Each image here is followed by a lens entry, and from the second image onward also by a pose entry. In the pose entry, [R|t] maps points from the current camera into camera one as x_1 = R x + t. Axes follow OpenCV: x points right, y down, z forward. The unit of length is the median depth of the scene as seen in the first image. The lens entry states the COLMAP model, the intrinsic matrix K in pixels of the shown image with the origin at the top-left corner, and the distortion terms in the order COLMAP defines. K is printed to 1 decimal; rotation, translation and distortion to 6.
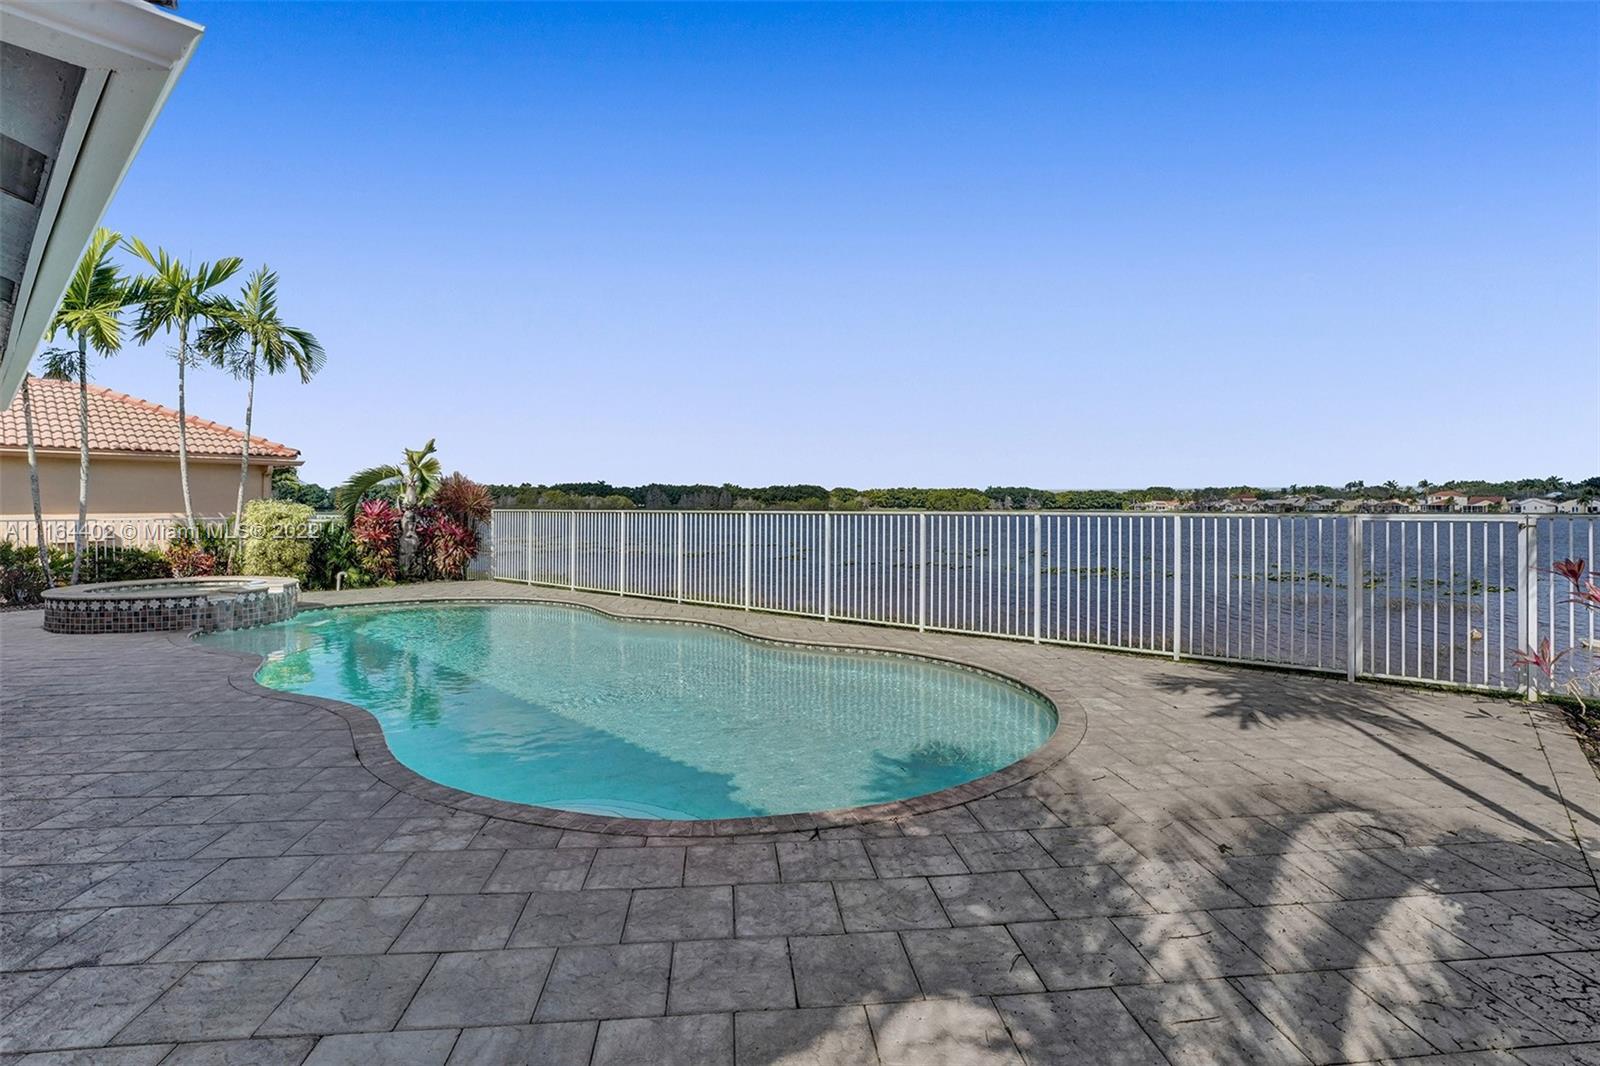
lens RADIAL K [[771.5, 0, 803.0], [0, 771.5, 516.7], [0, 0, 1]] dist [-0.068204, 0.022975]
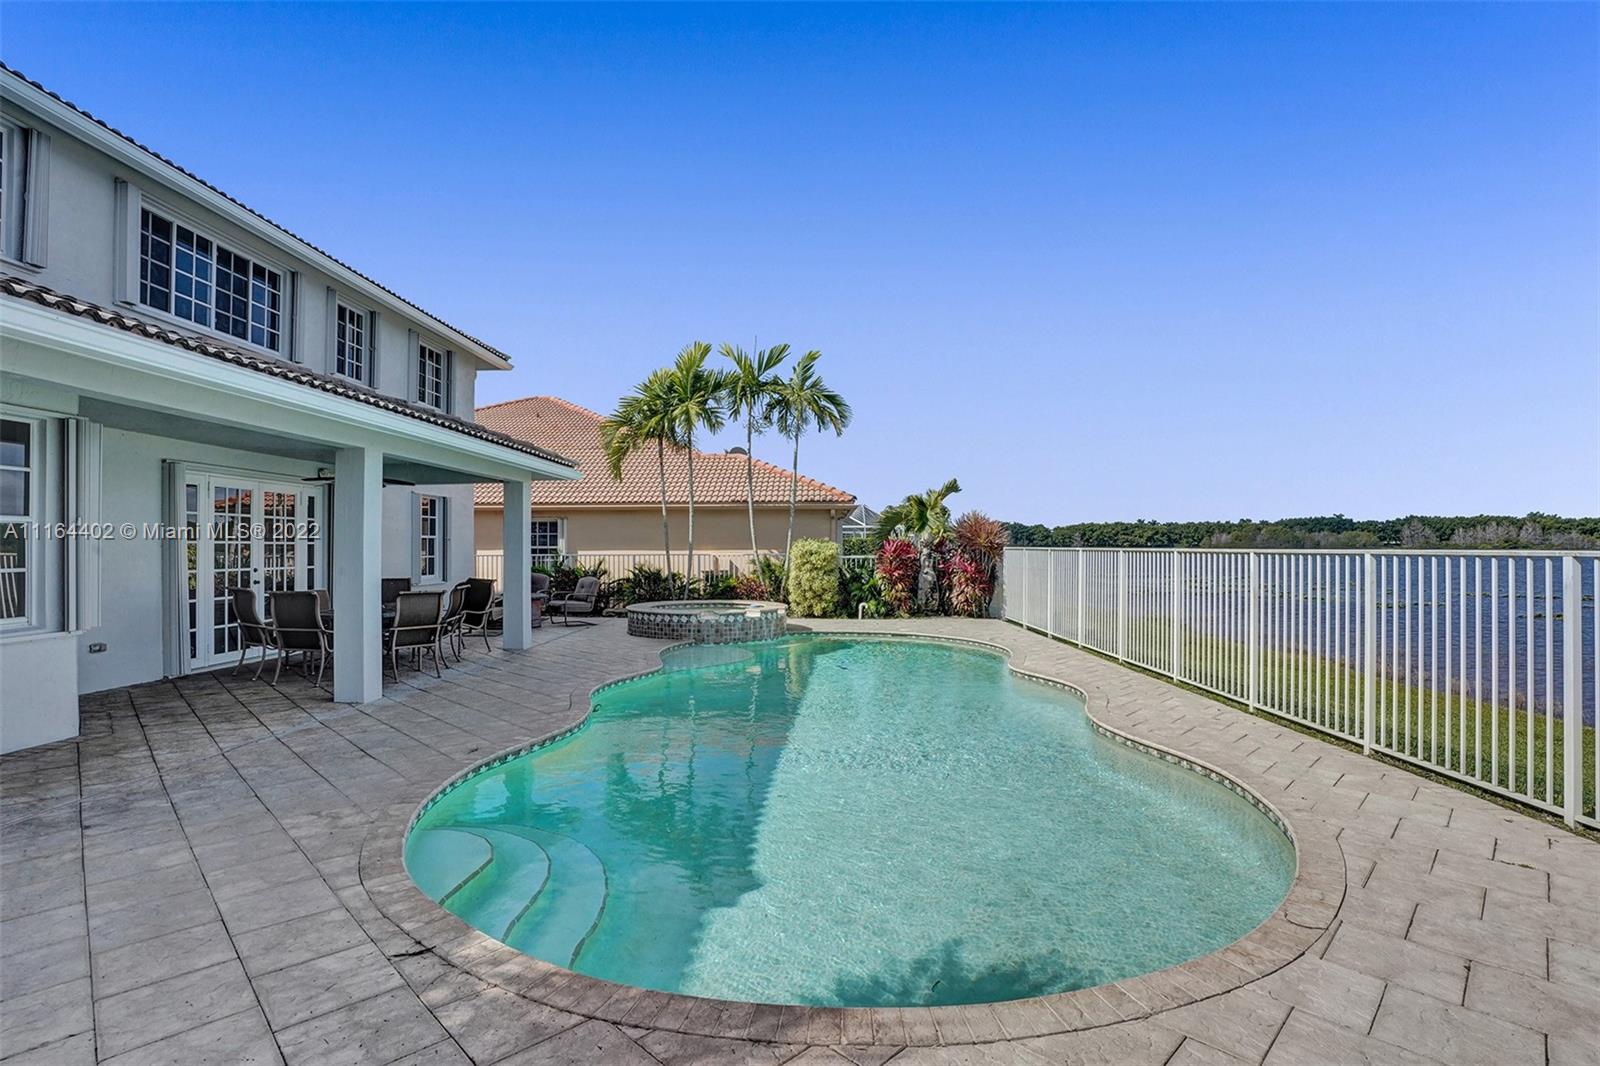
lens RADIAL K [[771.5, 0, 803.4], [0, 771.5, 541.1], [0, 0, 1]] dist [-0.068204, 0.022975]
pose [[0.625876, -0.005401, -0.779904, 0.229134], [-0.008400, 0.999871, -0.013666, -0.002136], [0.779877, 0.015104, 0.625750, 0.214104]]
